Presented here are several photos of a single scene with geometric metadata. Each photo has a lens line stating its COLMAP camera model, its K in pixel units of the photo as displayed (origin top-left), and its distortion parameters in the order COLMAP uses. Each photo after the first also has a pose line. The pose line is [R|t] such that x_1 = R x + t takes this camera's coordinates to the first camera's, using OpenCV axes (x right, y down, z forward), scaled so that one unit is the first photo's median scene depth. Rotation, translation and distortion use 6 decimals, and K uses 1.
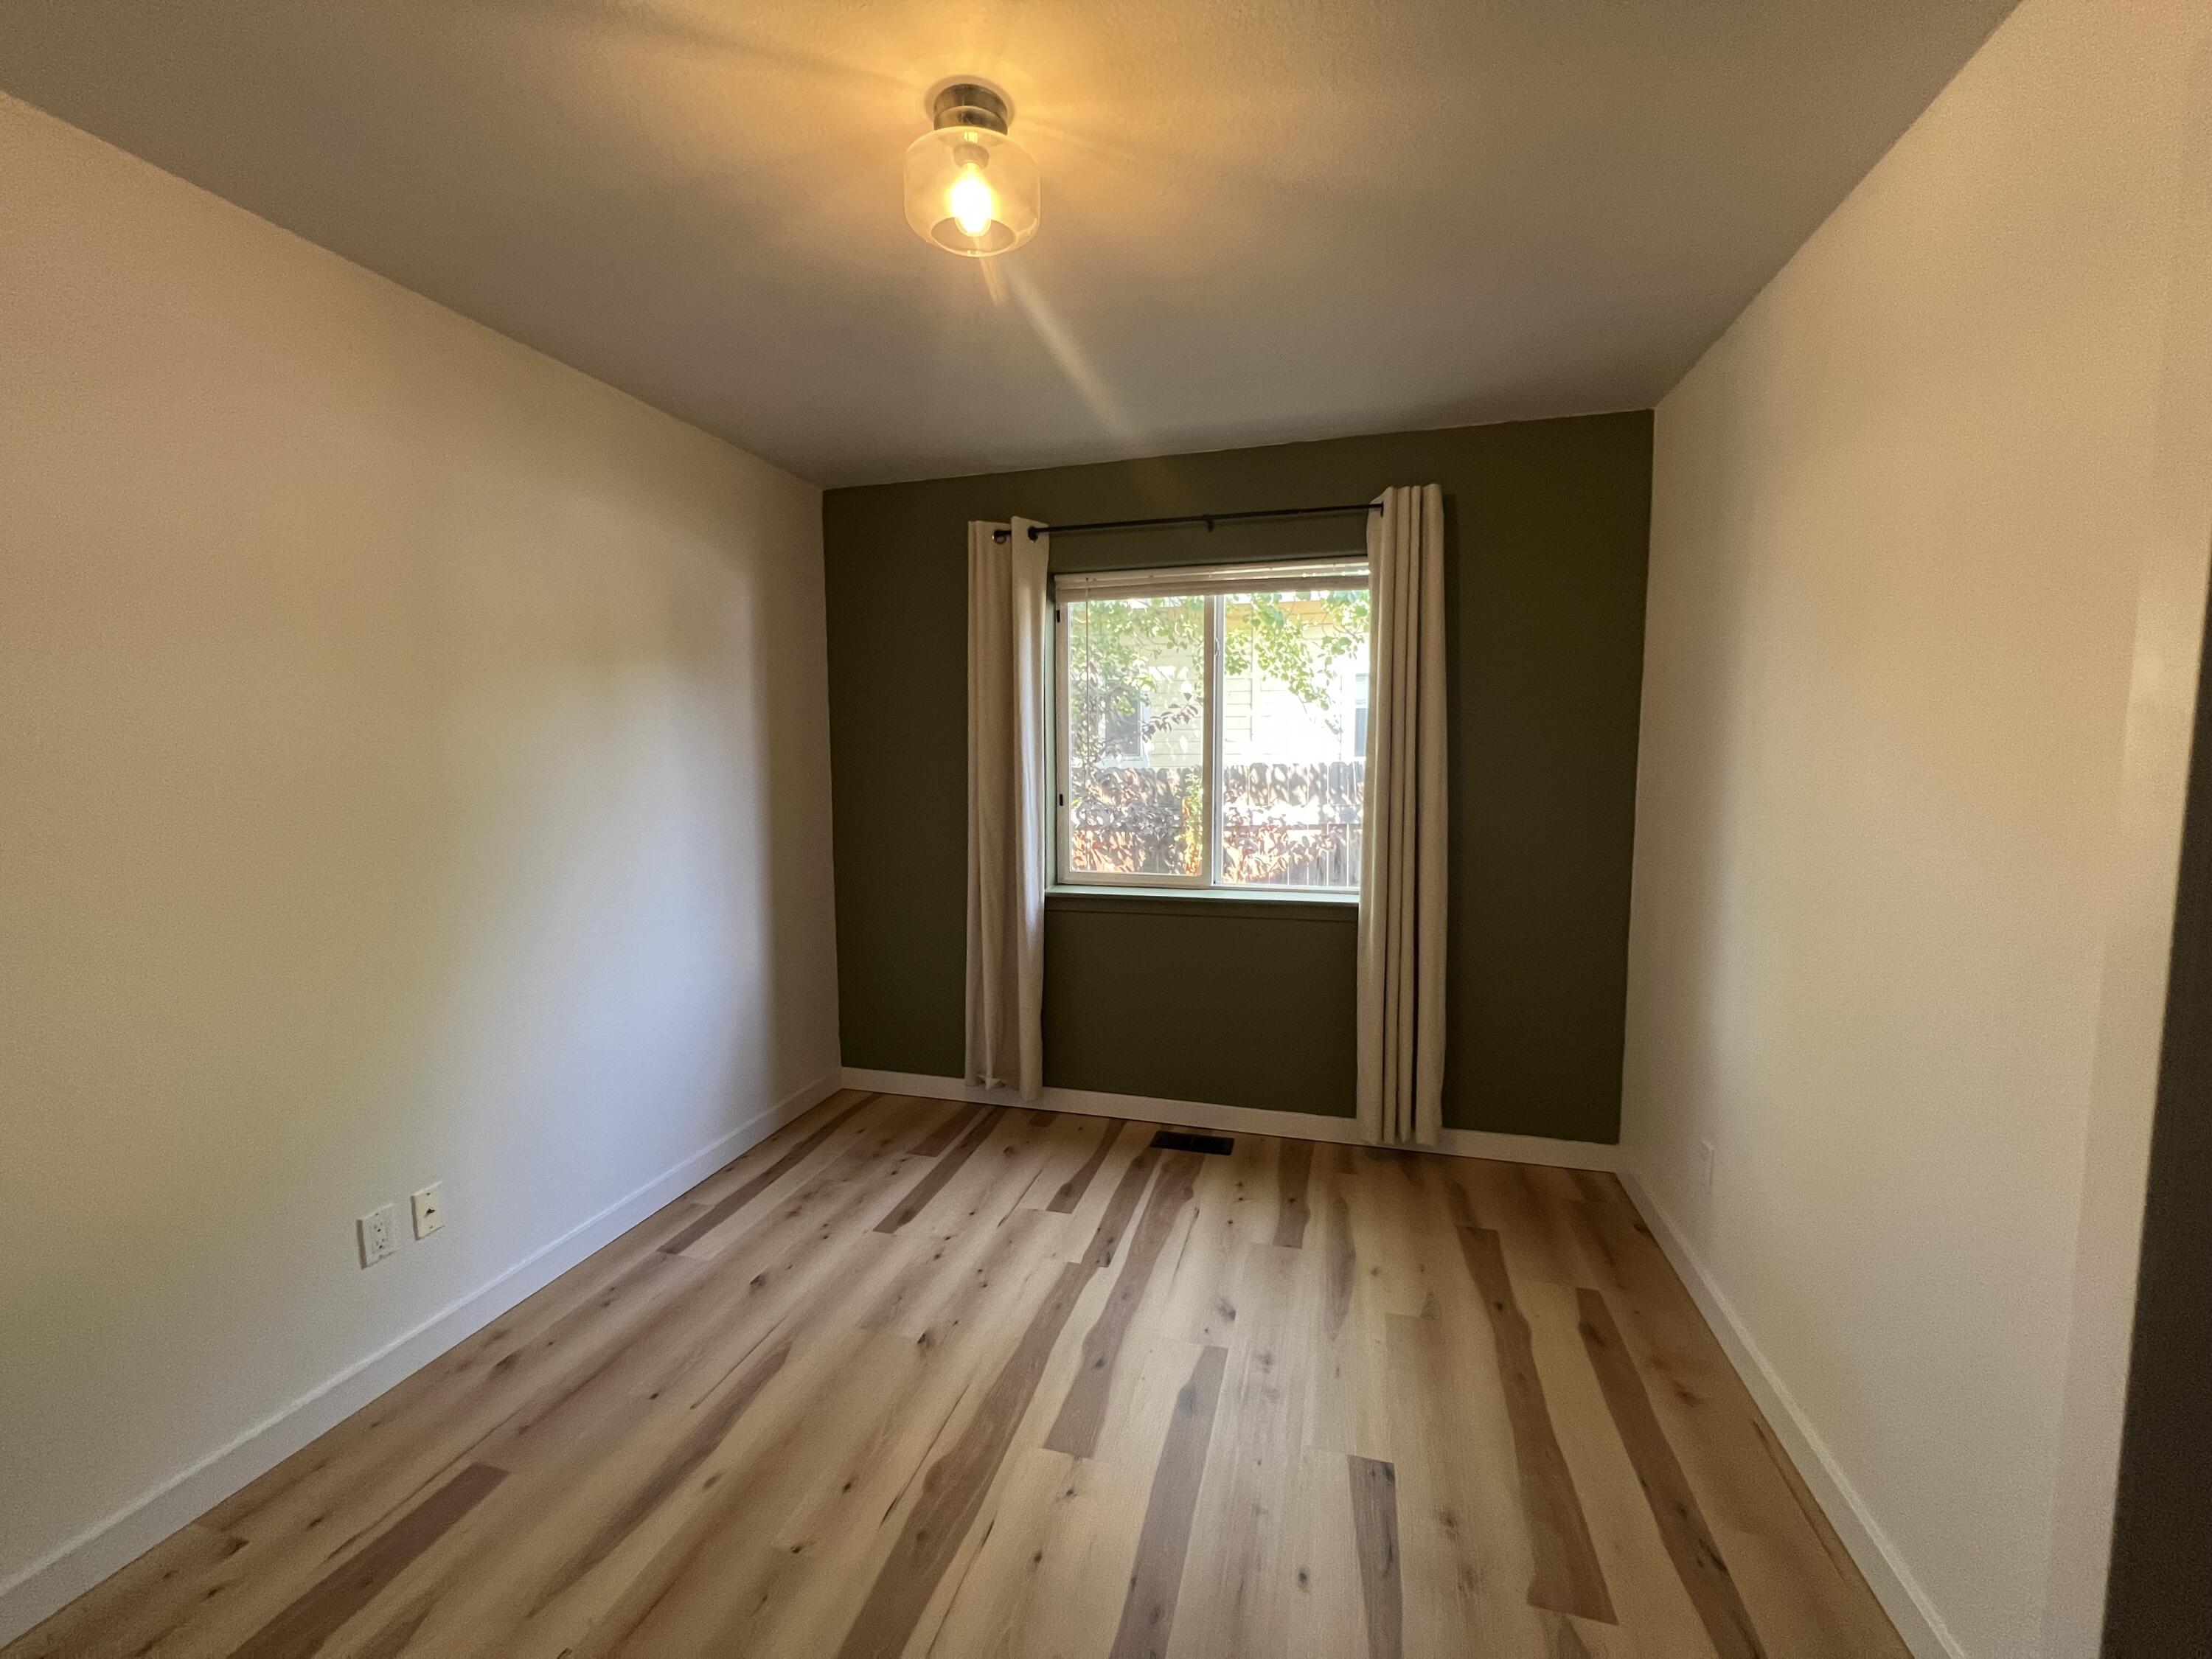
lens RADIAL K [[901.1, 0, 1106.0], [0, 901.1, 829.5], [0, 0, 1]] dist [-0.001580, 0.000426]
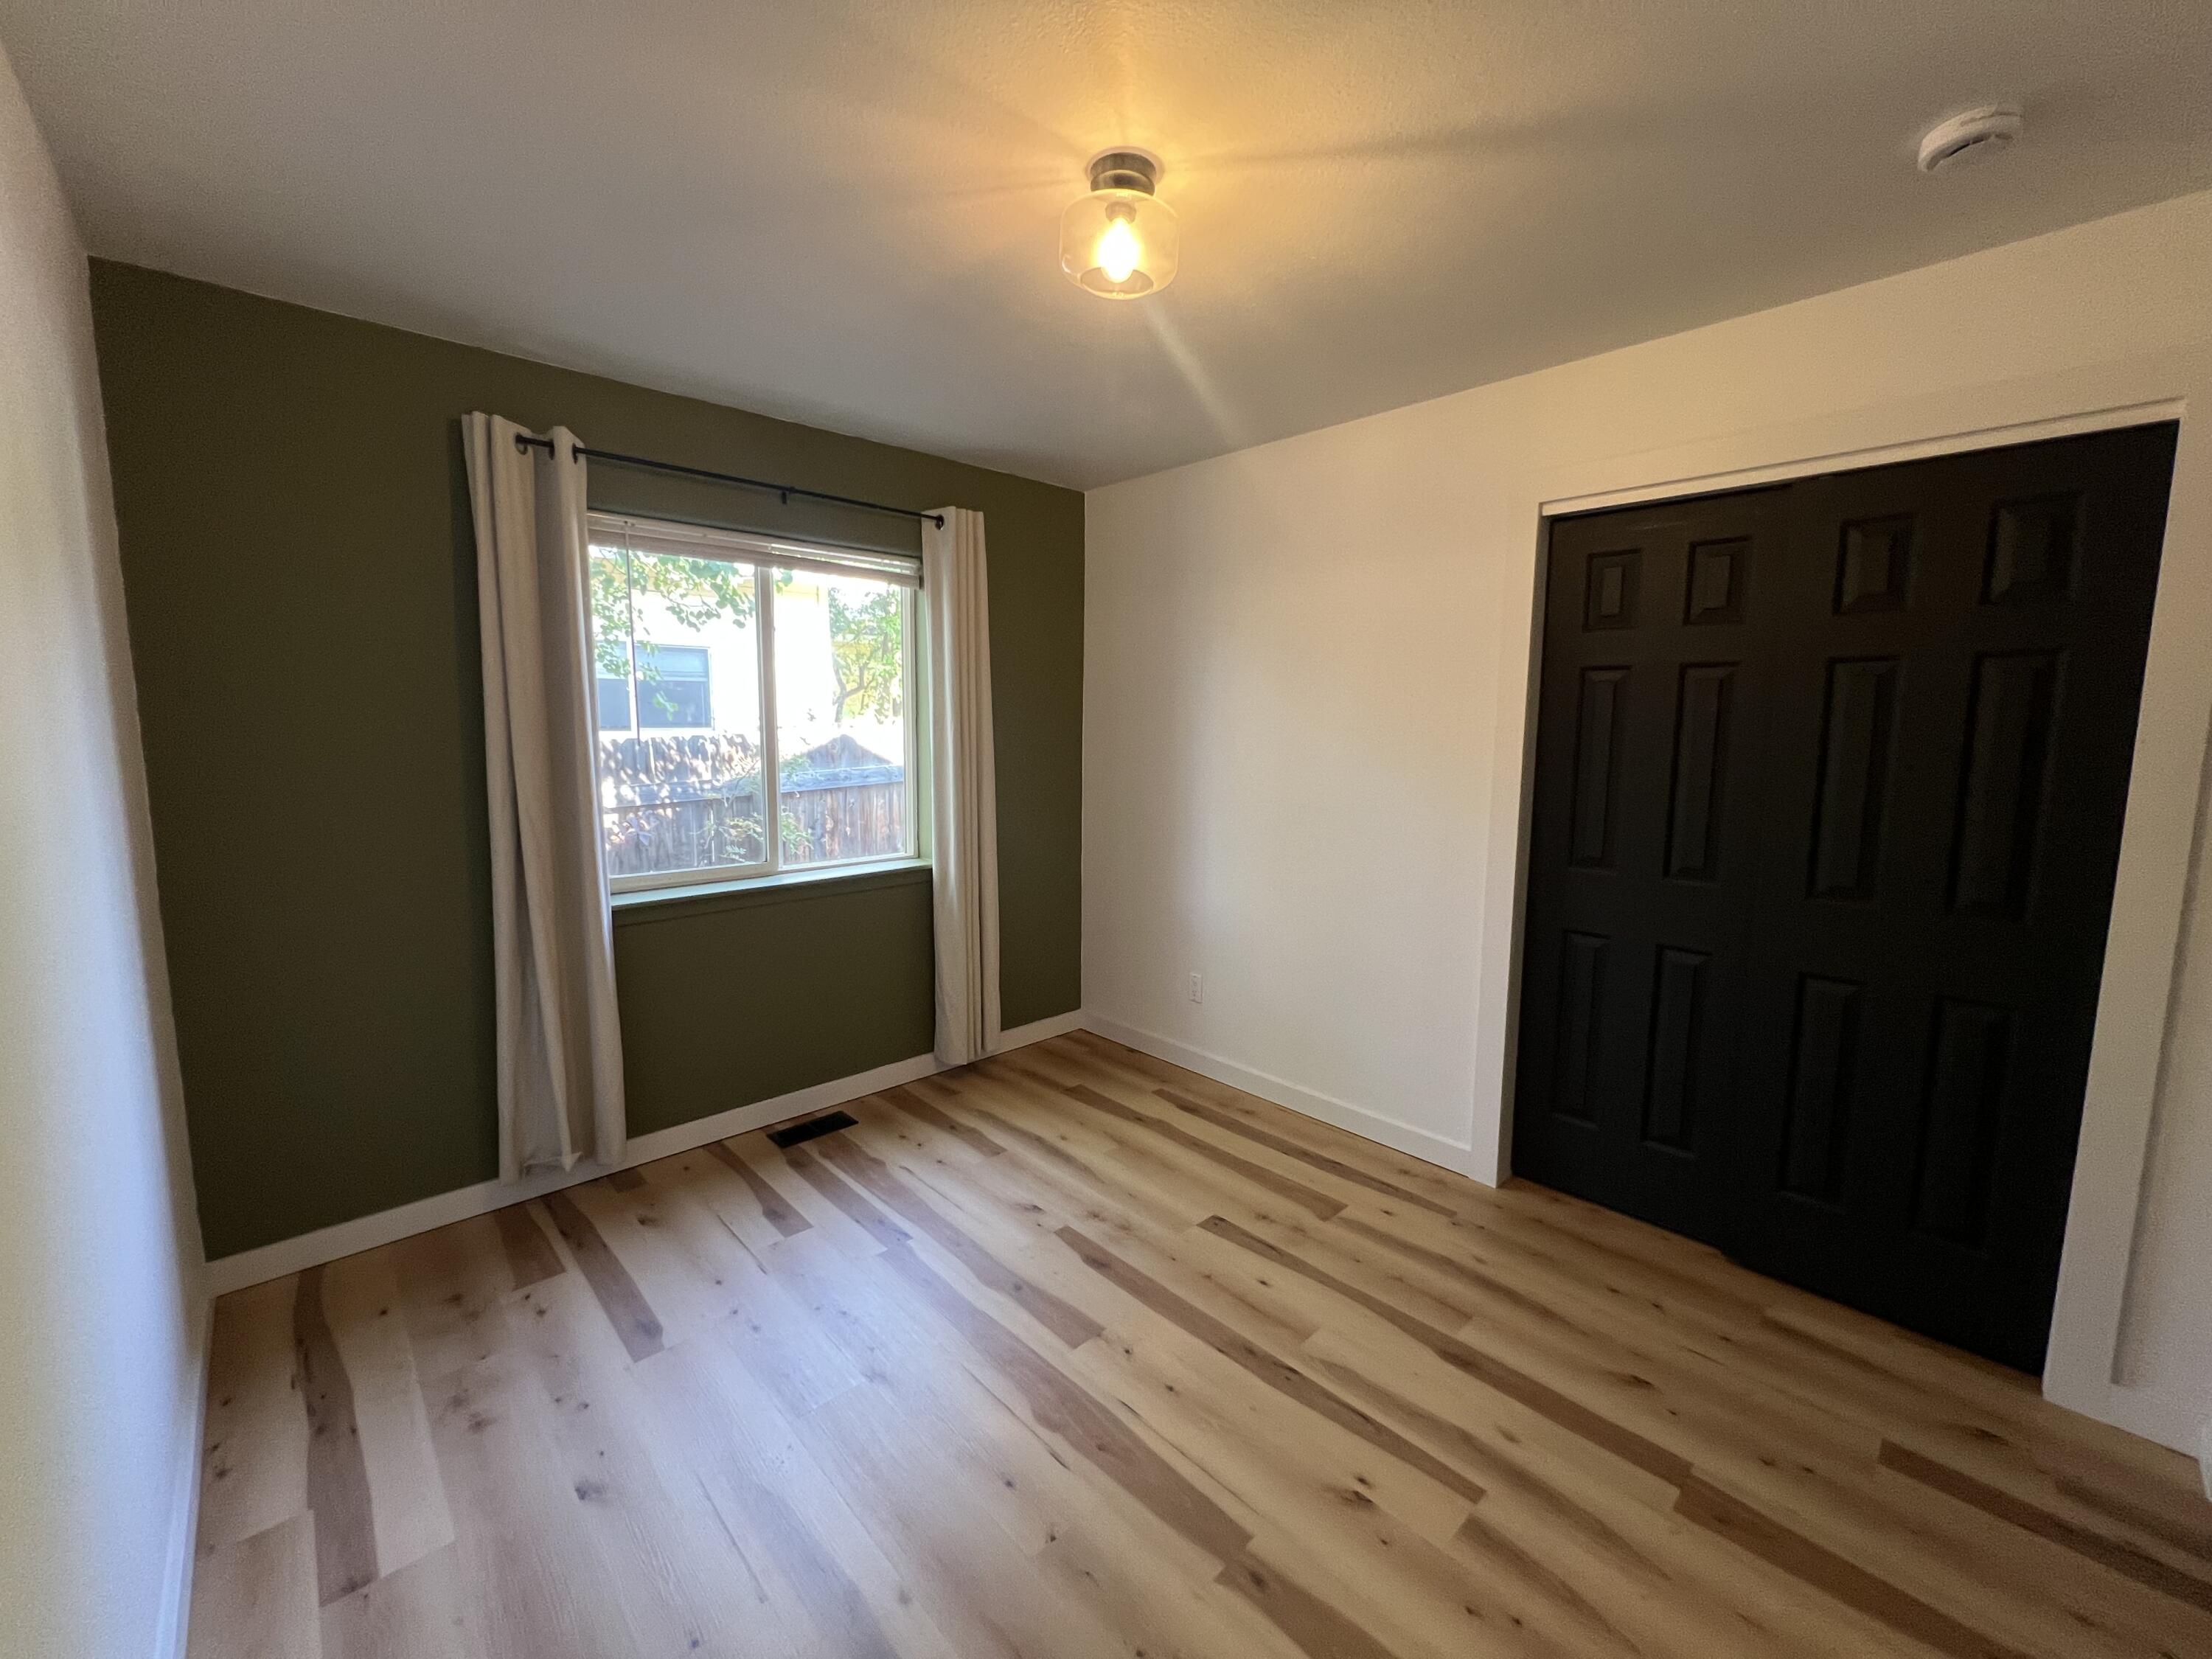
lens RADIAL K [[901.1, 0, 1106.0], [0, 901.1, 829.5], [0, 0, 1]] dist [-0.001580, 0.000426]
pose [[0.507033, -0.094626, 0.856716, -0.576615], [0.068637, 0.995232, 0.069303, -0.026293], [-0.859189, 0.023664, 0.511111, 0.219834]]
